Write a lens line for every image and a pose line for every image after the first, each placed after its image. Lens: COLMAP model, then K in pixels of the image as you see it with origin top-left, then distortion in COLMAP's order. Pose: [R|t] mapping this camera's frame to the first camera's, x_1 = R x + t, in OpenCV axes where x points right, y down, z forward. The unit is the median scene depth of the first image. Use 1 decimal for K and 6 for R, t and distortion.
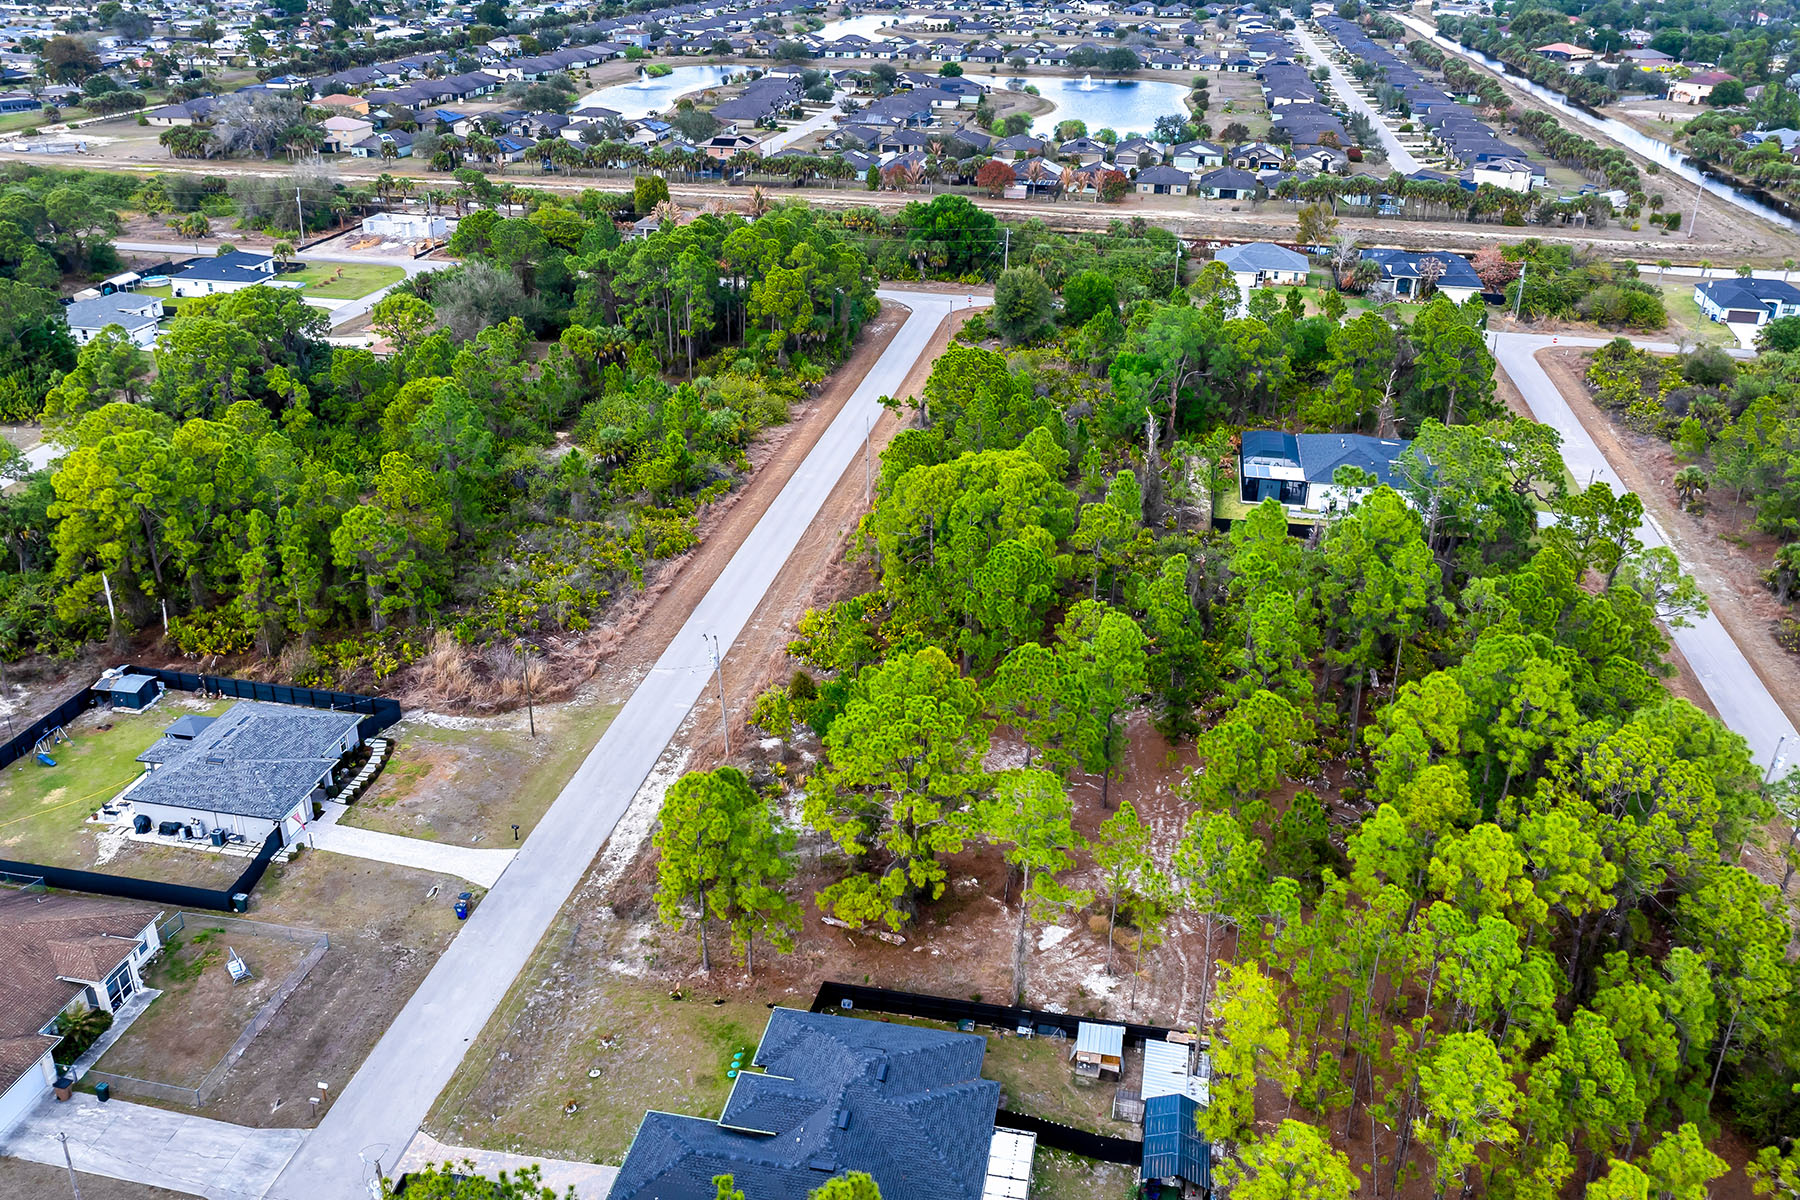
lens RADIAL K [[1499.4, 0, 900.0], [0, 1499.4, 600.0], [0, 0, 1]] dist [-0.008388, -0.024589]
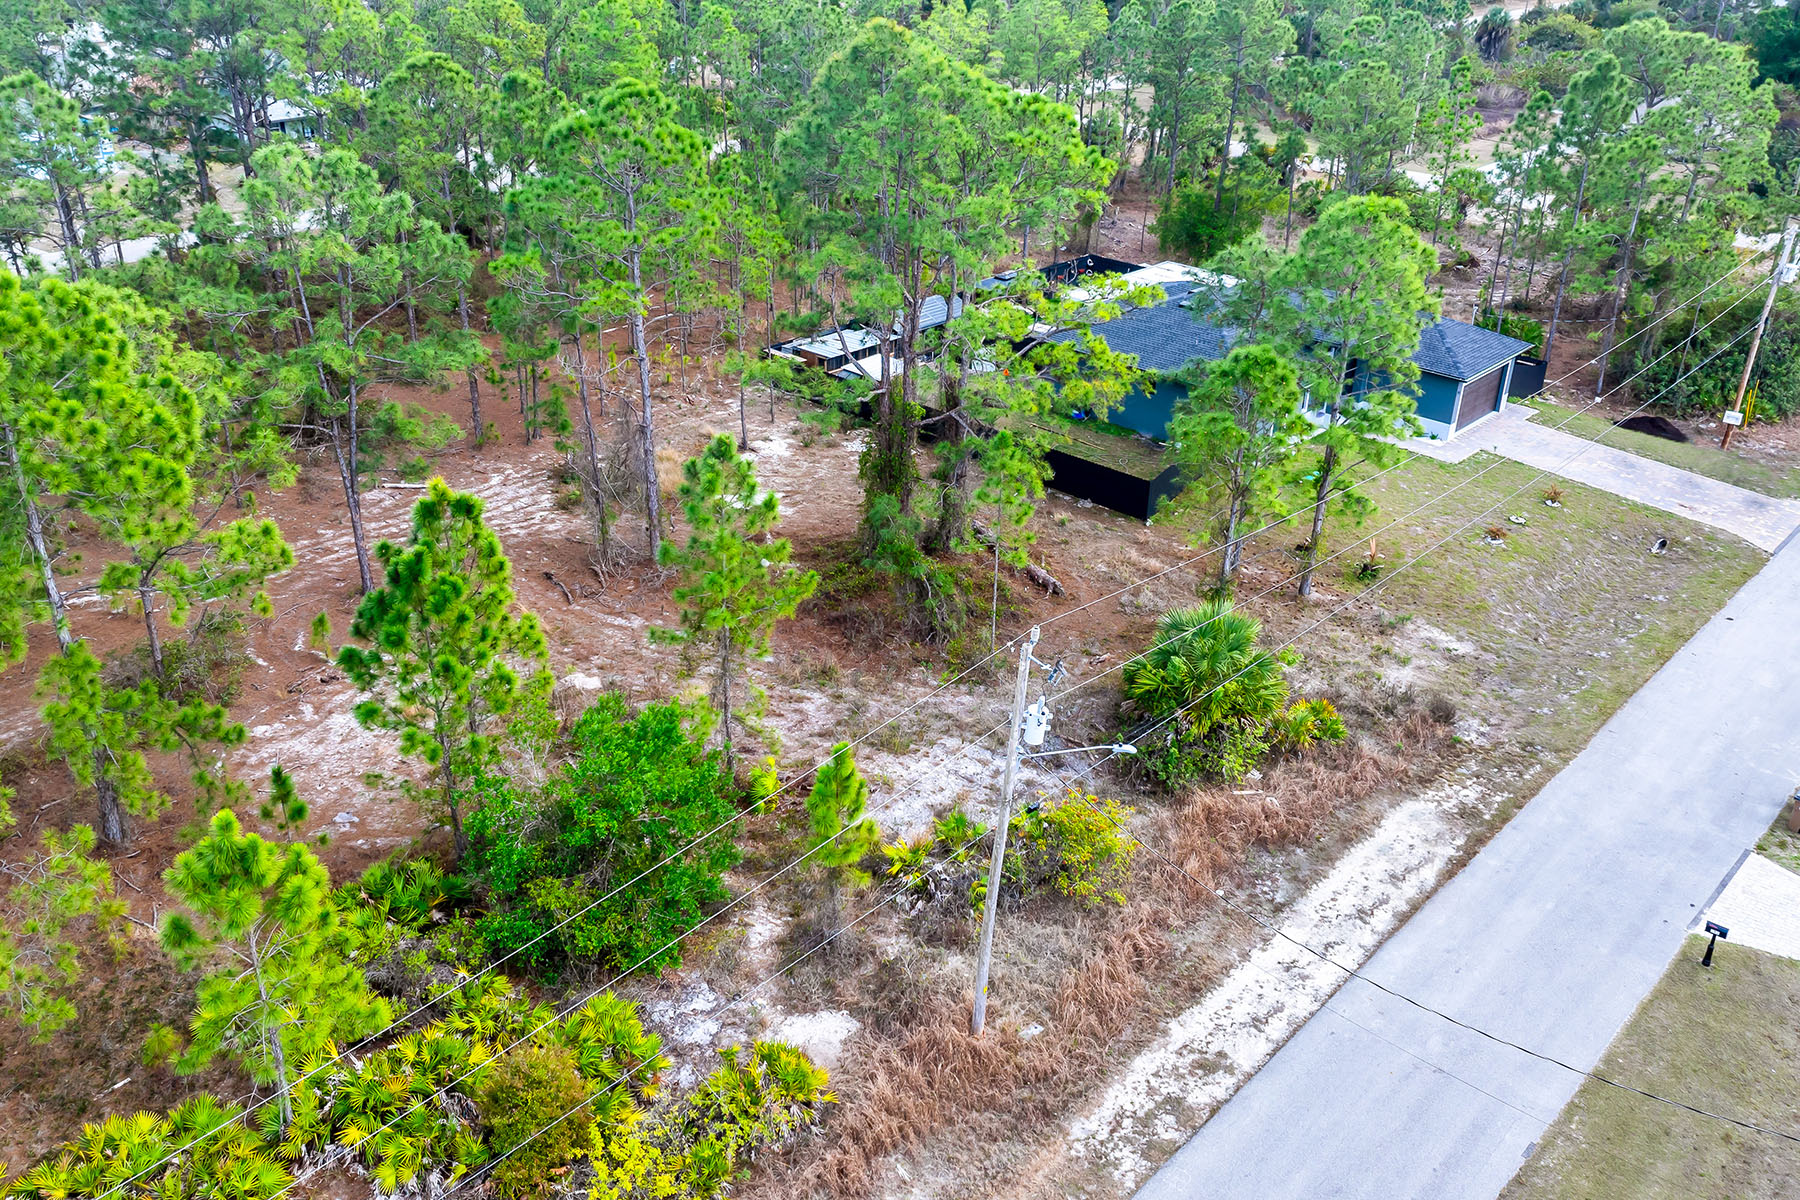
lens RADIAL K [[1499.4, 0, 900.0], [0, 1499.4, 600.0], [0, 0, 1]] dist [-0.008388, -0.024589]
pose [[-0.840308, -0.277925, 0.465445, -0.252035], [0.201505, 0.636933, 0.744119, -0.199783], [-0.503267, 0.719079, -0.479217, 1.277961]]
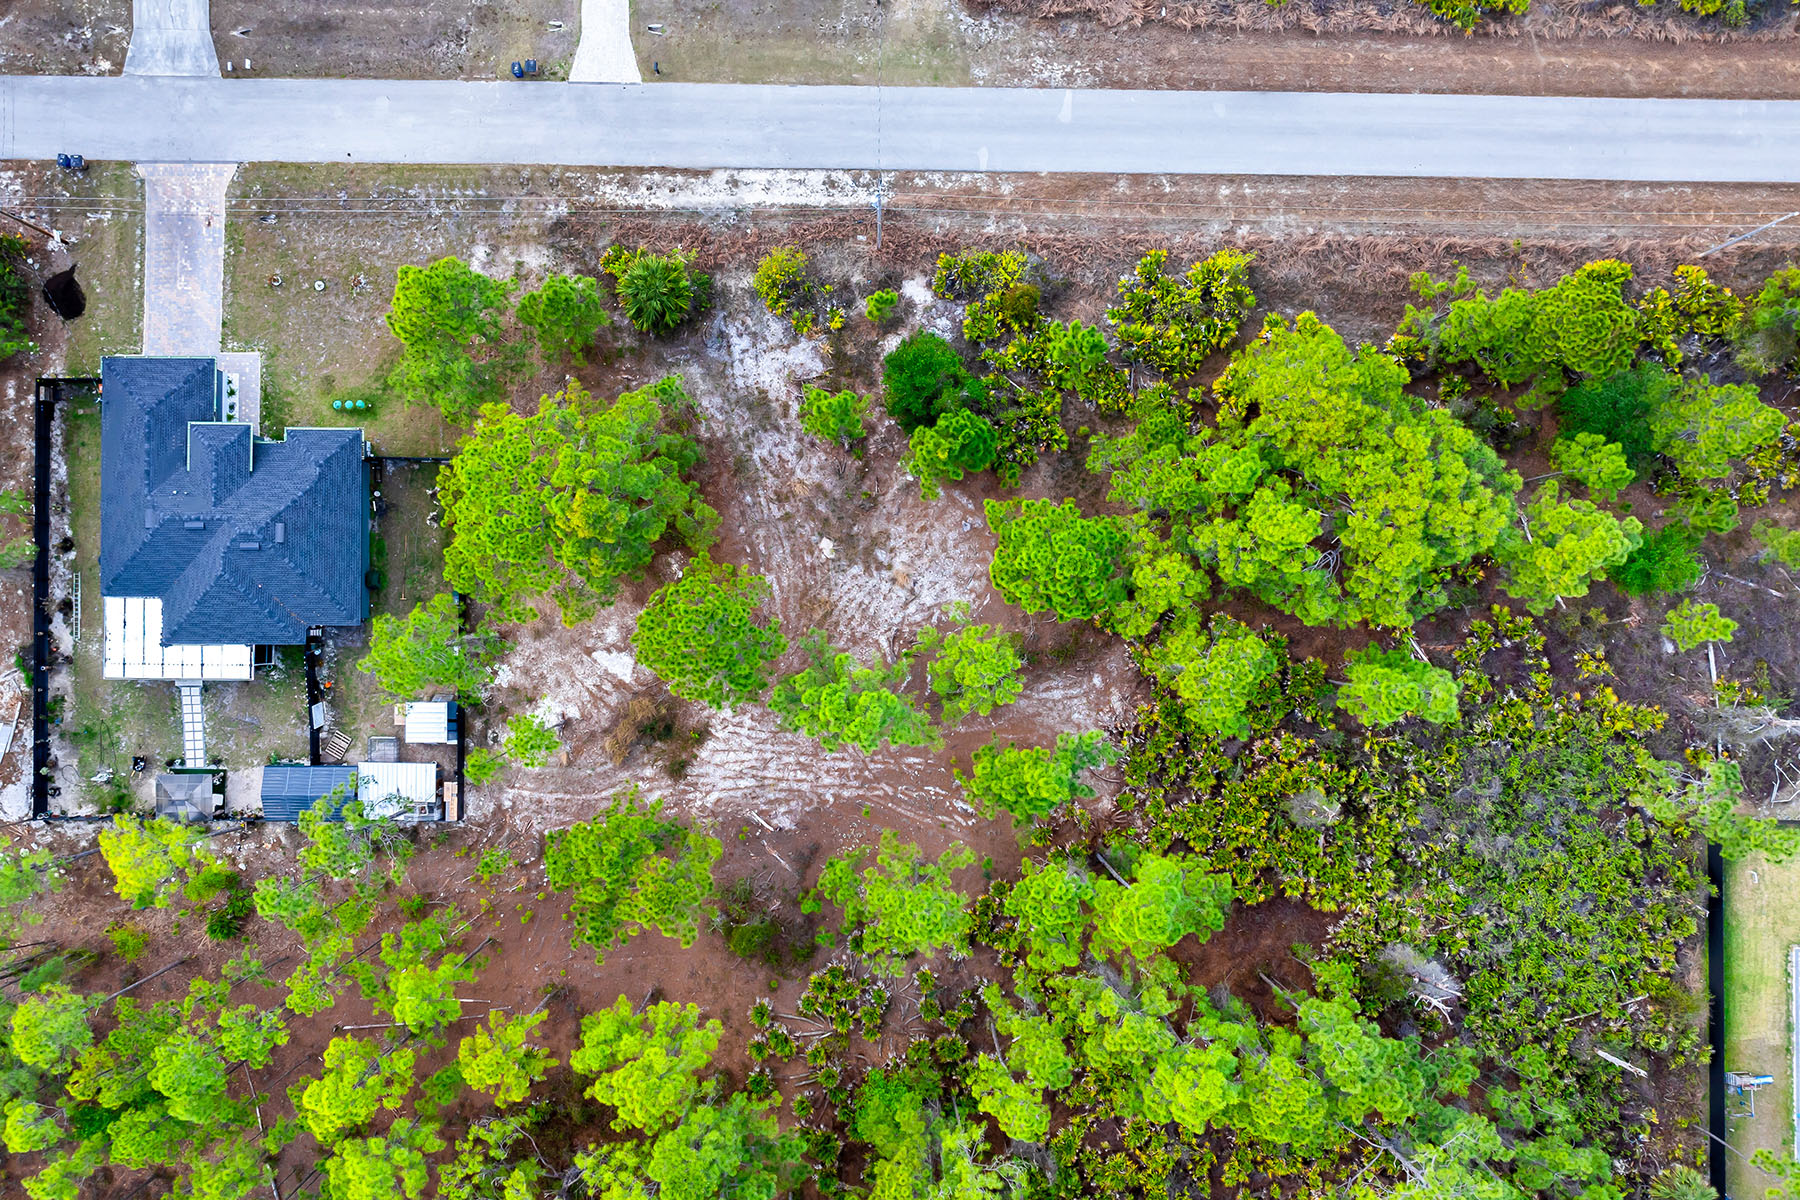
lens RADIAL K [[1499.4, 0, 900.0], [0, 1499.4, 600.0], [0, 0, 1]] dist [-0.008388, -0.024589]
pose [[0.180377, 0.983465, -0.016125, 0.108690], [-0.439105, 0.095184, 0.893379, -0.736019], [0.880142, -0.154065, 0.449014, 0.714773]]
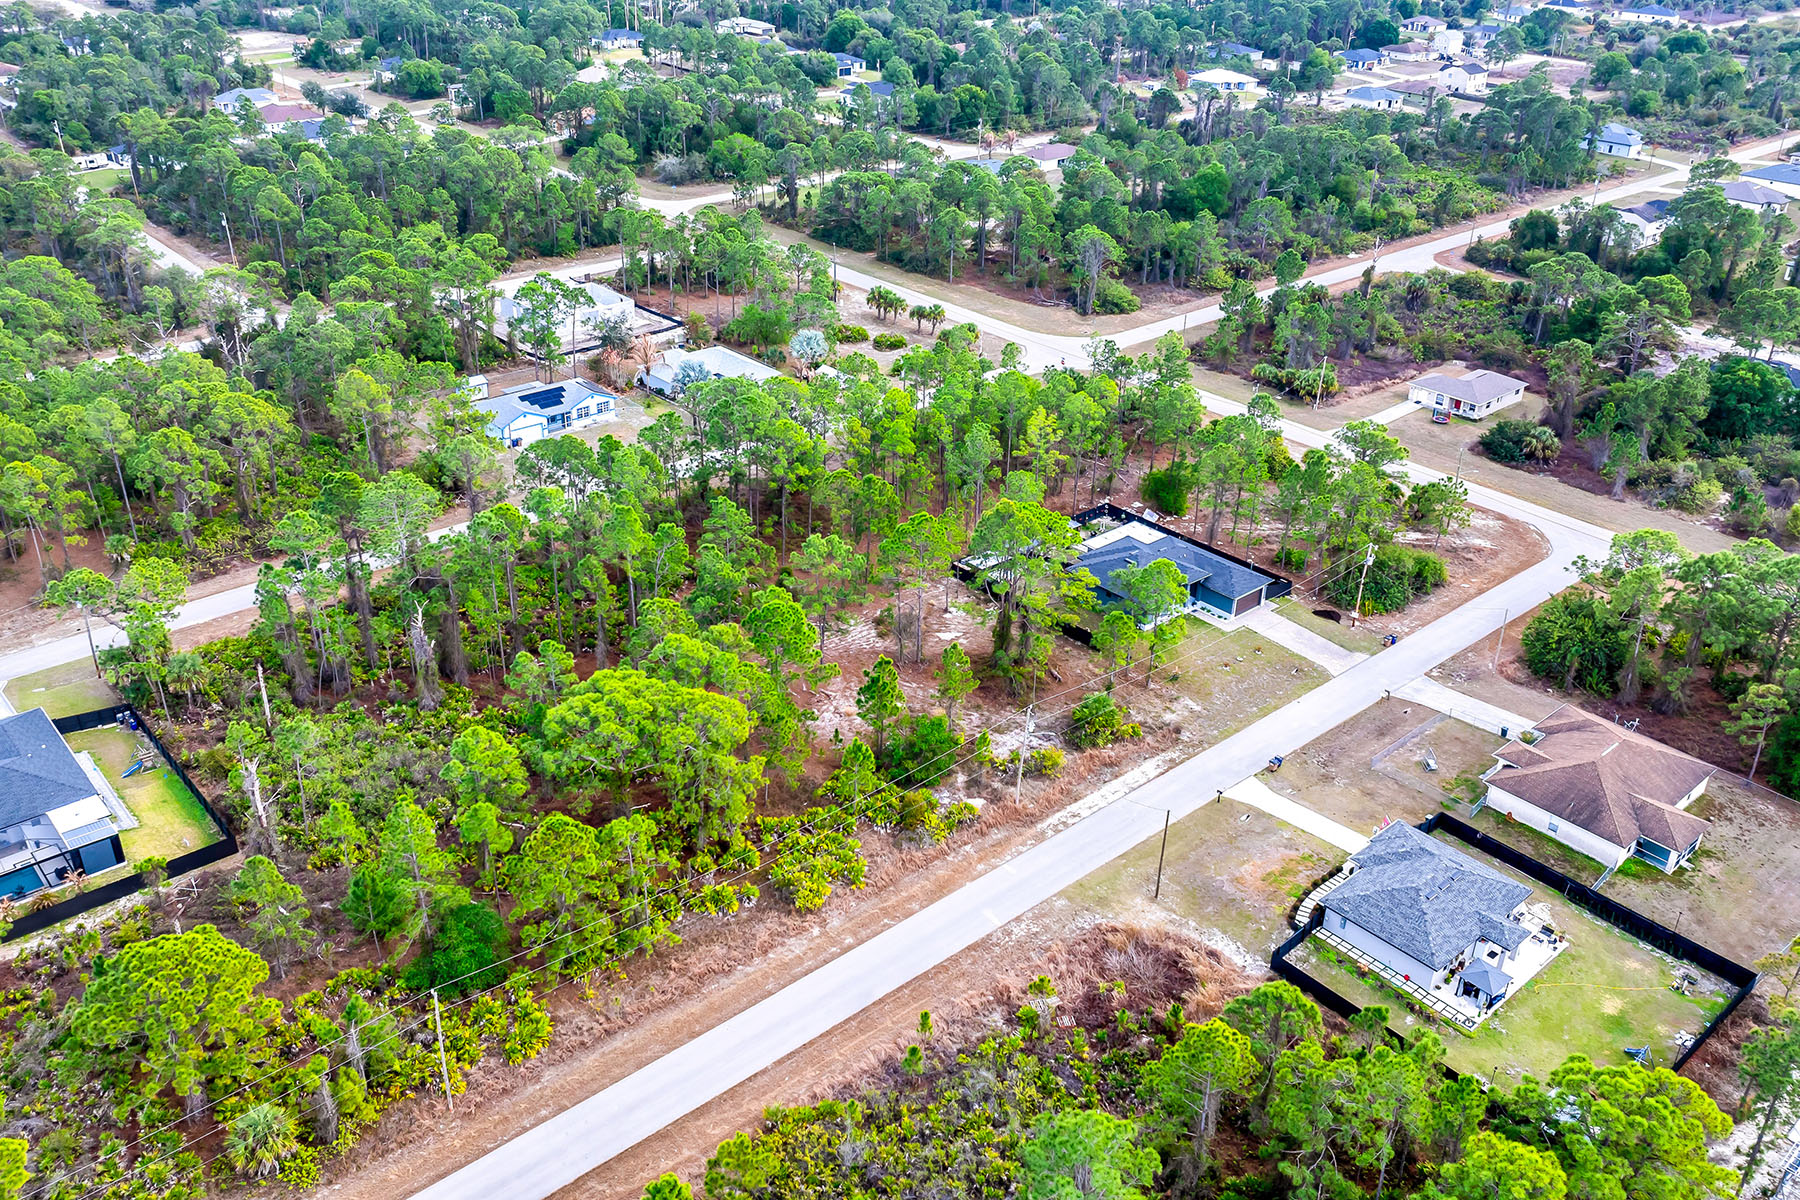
lens RADIAL K [[1499.4, 0, 900.0], [0, 1499.4, 600.0], [0, 0, 1]] dist [-0.008388, -0.024589]
pose [[-0.786003, -0.316964, 0.530786, -0.707053], [0.234398, 0.641671, 0.730285, -1.000368], [-0.572064, 0.698421, -0.430059, 1.684722]]
